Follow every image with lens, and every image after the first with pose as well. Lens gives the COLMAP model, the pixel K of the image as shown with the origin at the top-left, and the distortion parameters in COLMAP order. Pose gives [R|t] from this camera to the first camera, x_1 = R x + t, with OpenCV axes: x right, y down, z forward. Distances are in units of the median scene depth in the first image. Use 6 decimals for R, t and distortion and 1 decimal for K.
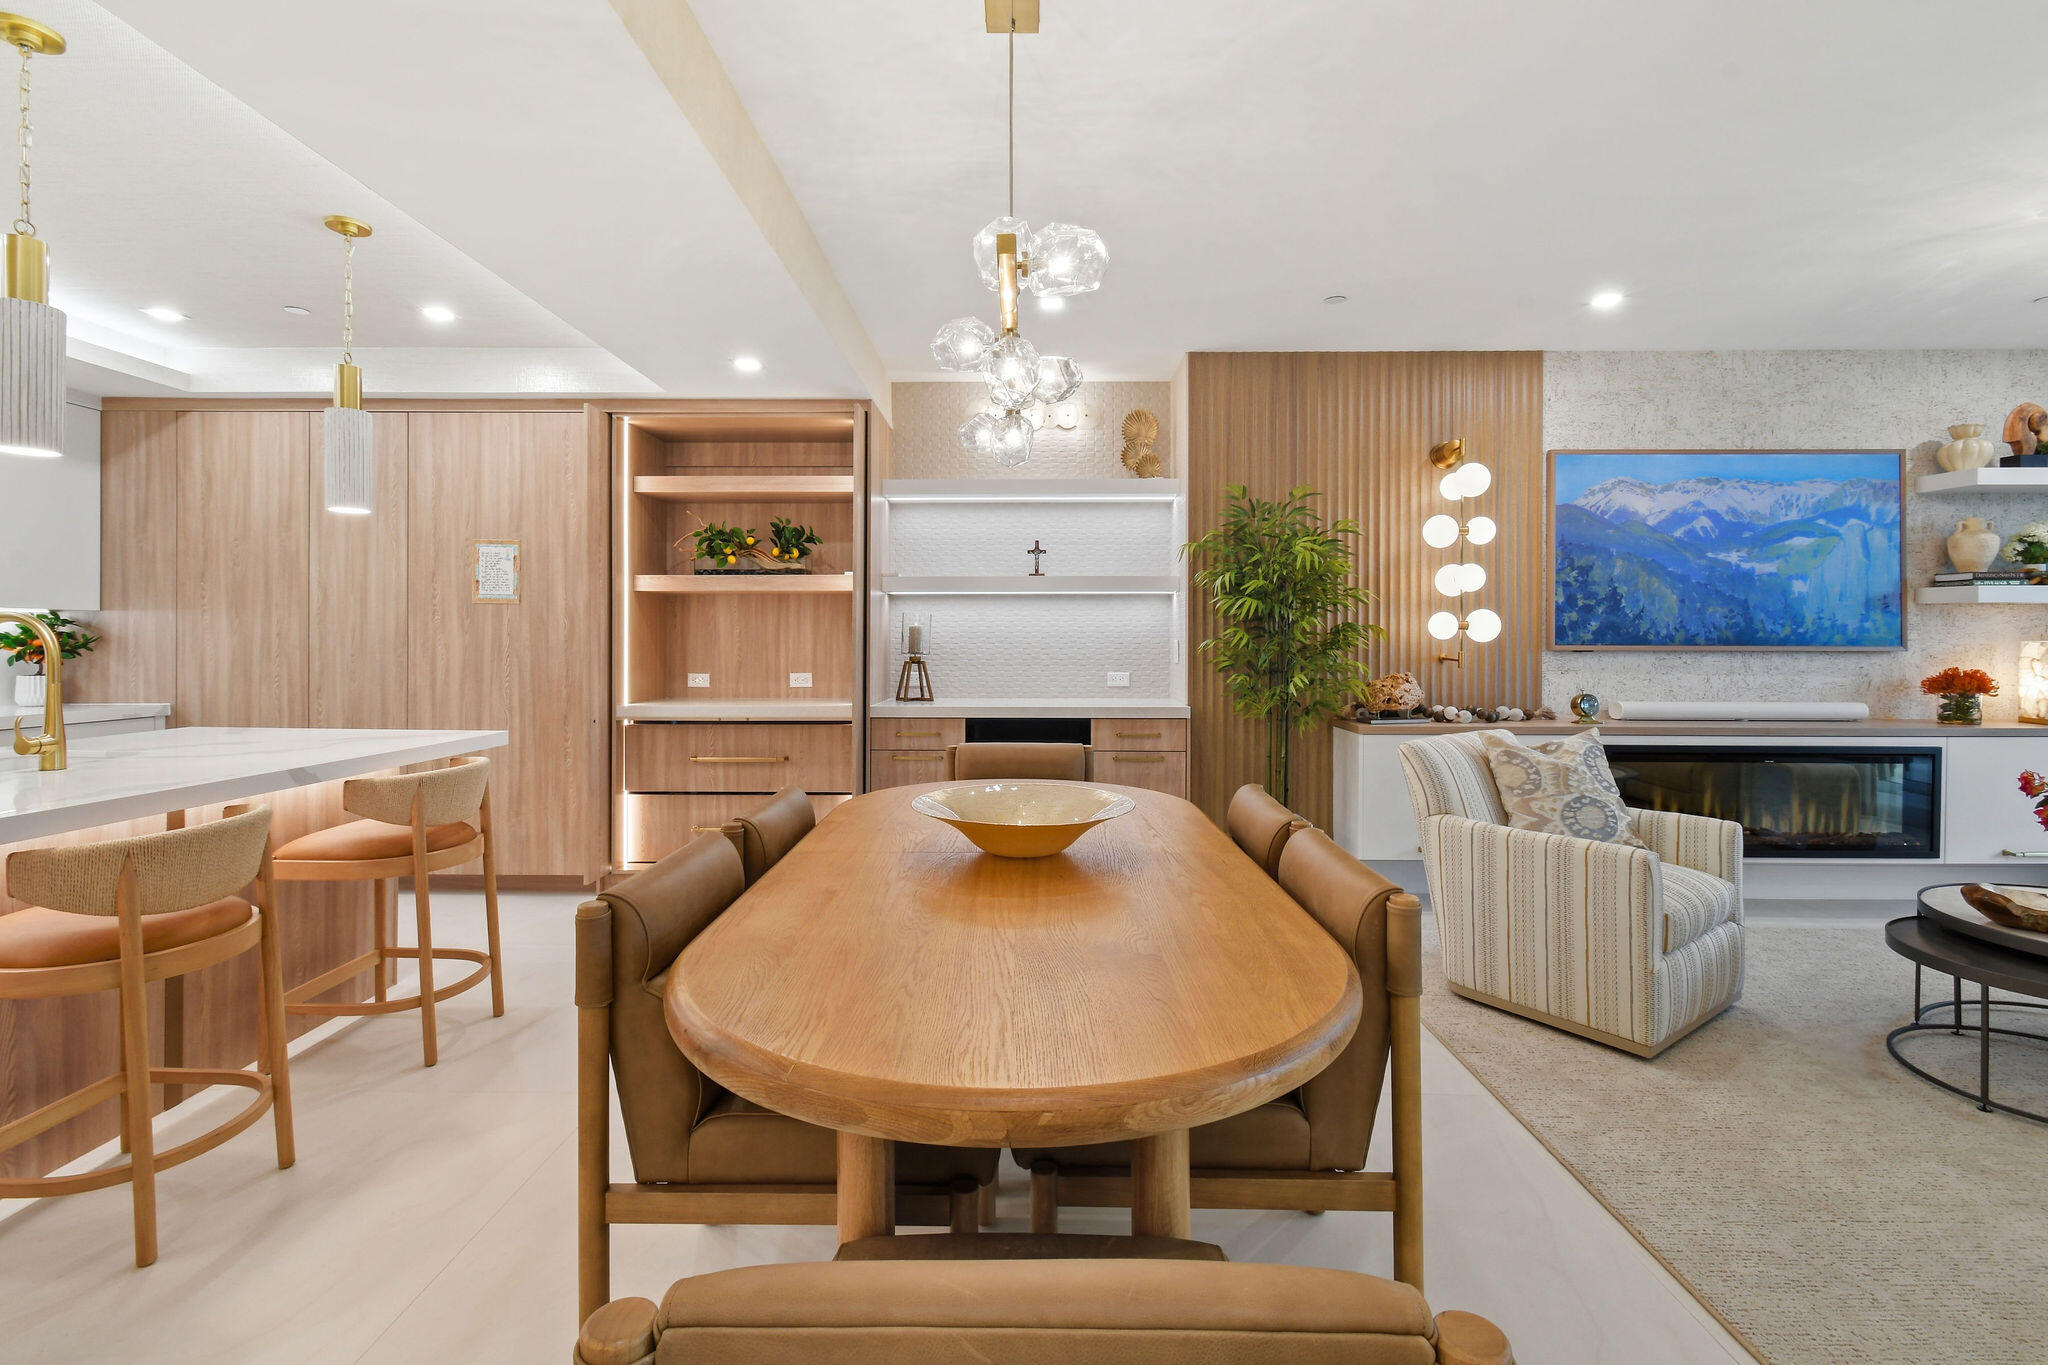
lens RADIAL K [[925.2, 0, 1020.8], [0, 925.2, 649.6], [0, 0, 1]] dist [0.007607, -0.003204]
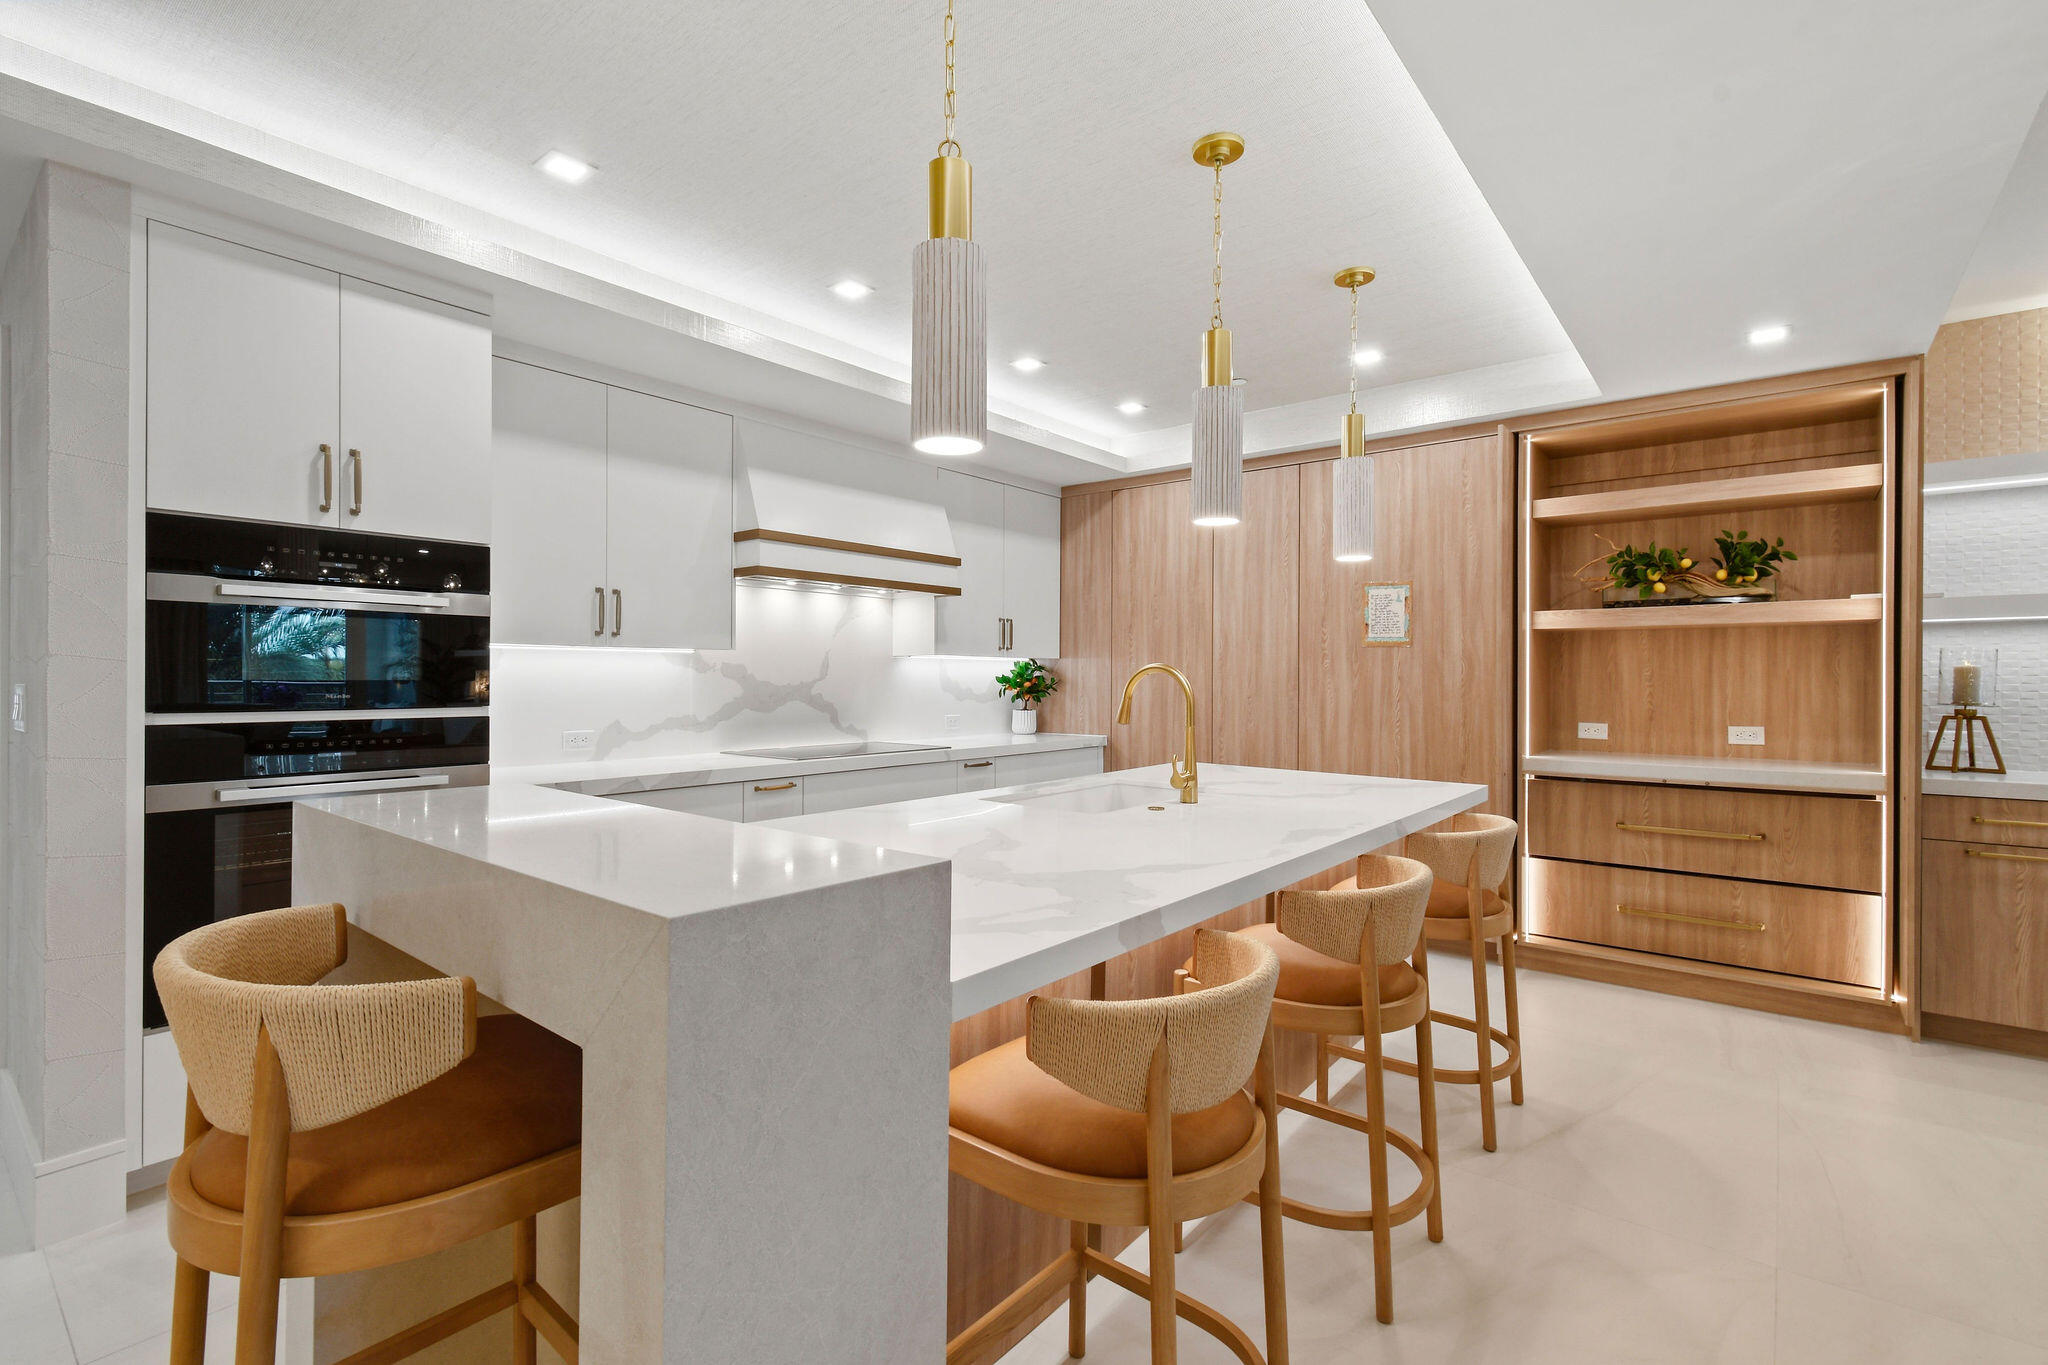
lens RADIAL K [[925.2, 0, 1015.0], [0, 925.2, 680.3], [0, 0, 1]] dist [0.007607, -0.003204]
pose [[0.783966, 0.002554, -0.620798, -0.269903], [-0.006893, 0.999966, -0.004590, -0.006837], [0.620765, 0.007877, 0.783957, -0.010603]]
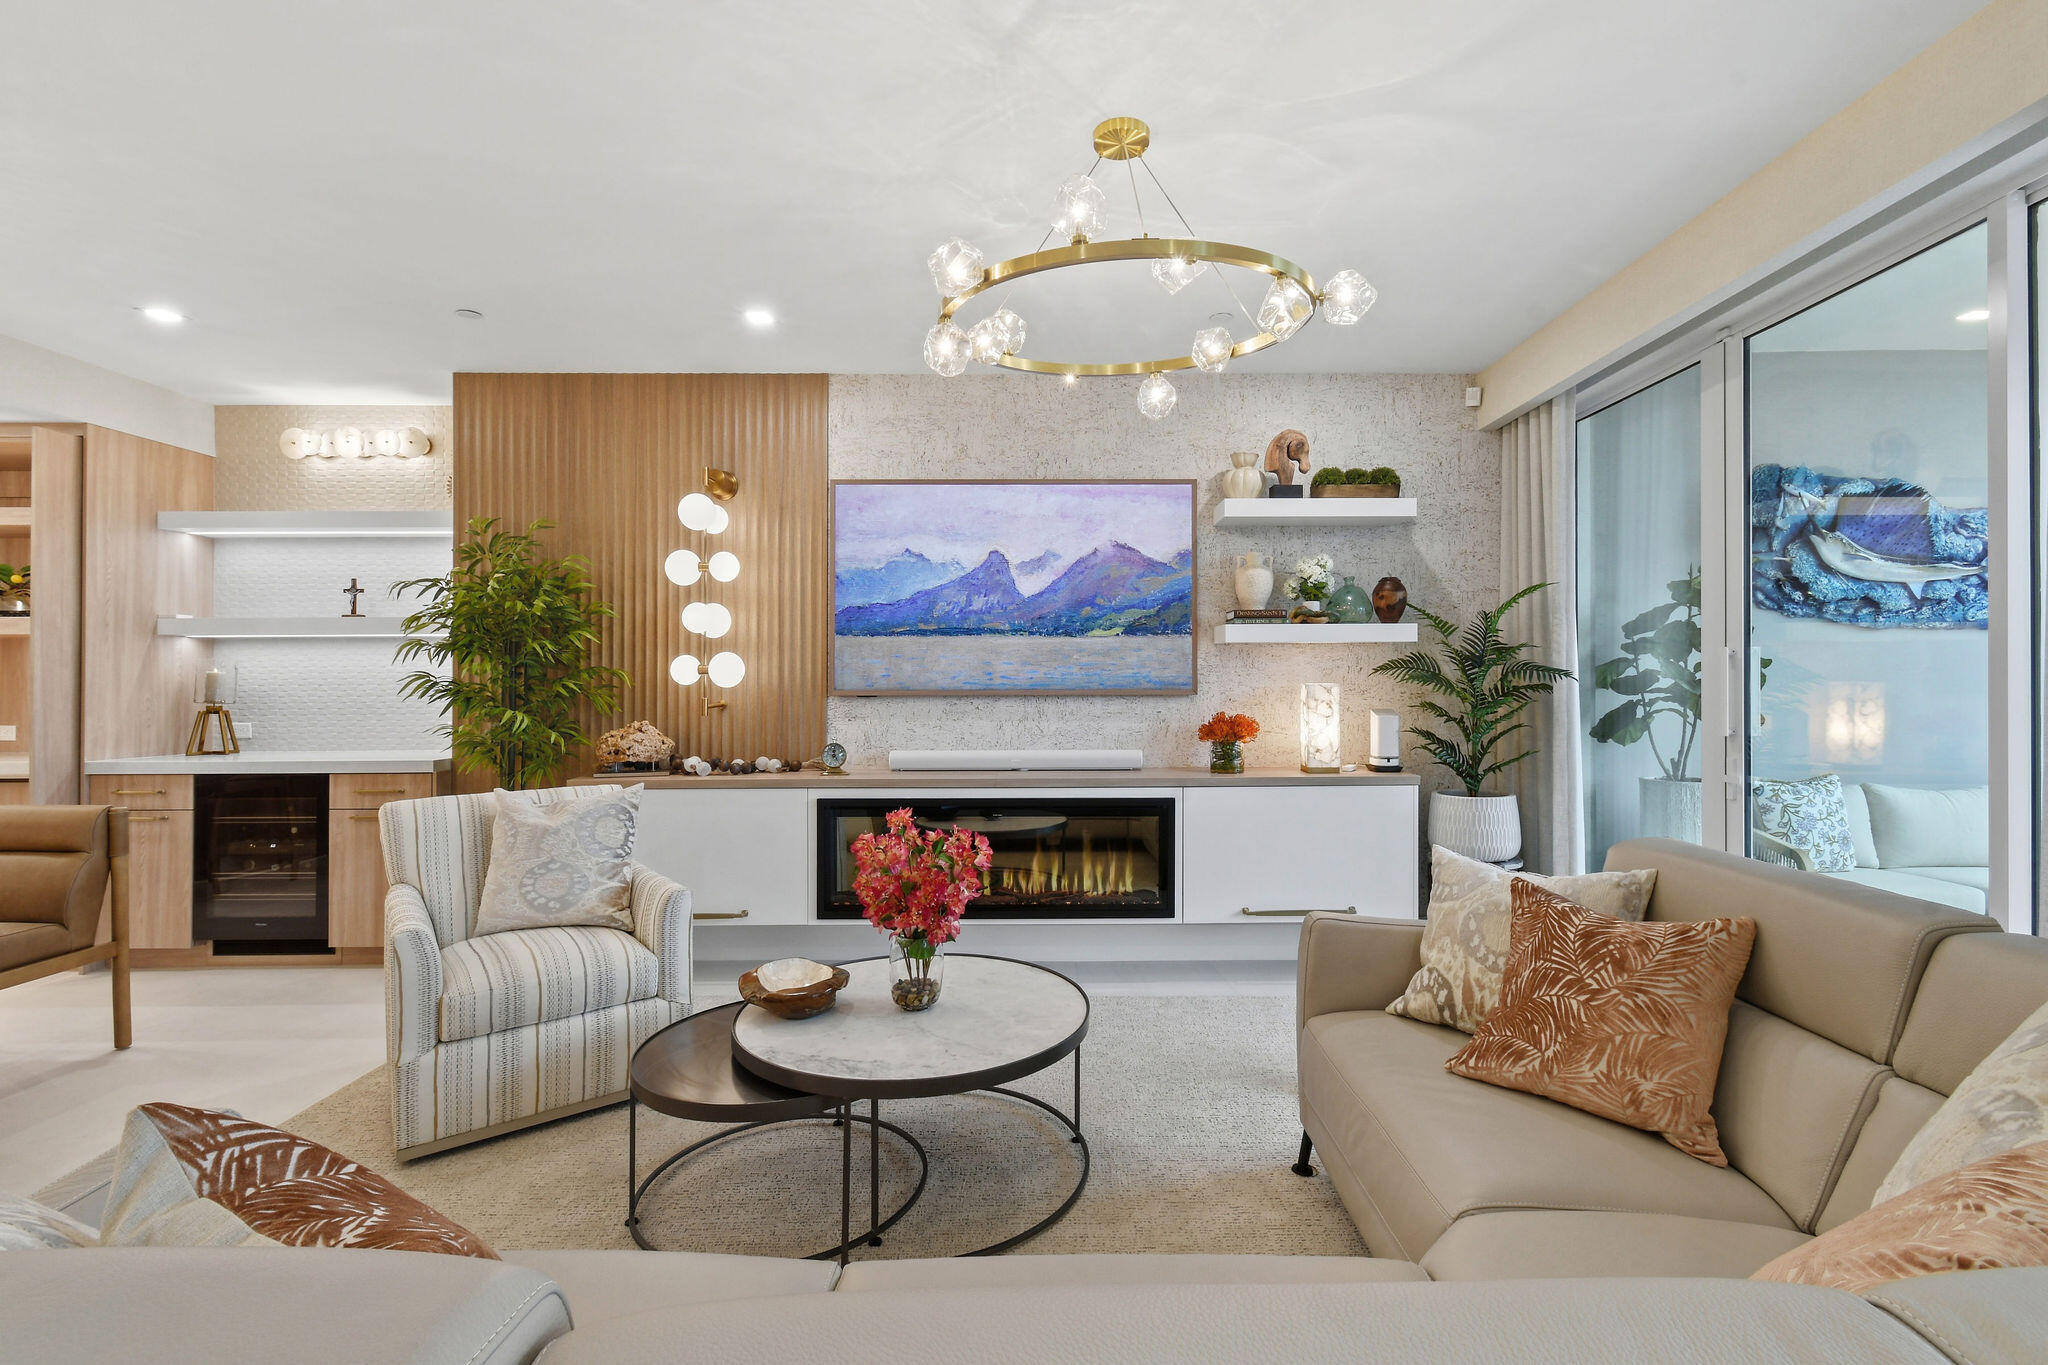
lens RADIAL K [[925.2, 0, 1044.7], [0, 925.2, 685.1], [0, 0, 1]] dist [0.007607, -0.003204]
pose [[0.999592, -0.006043, 0.027933, 0.758572], [0.006173, 0.999970, -0.004589, -0.004080], [-0.027904, 0.004759, 0.999599, 0.067963]]
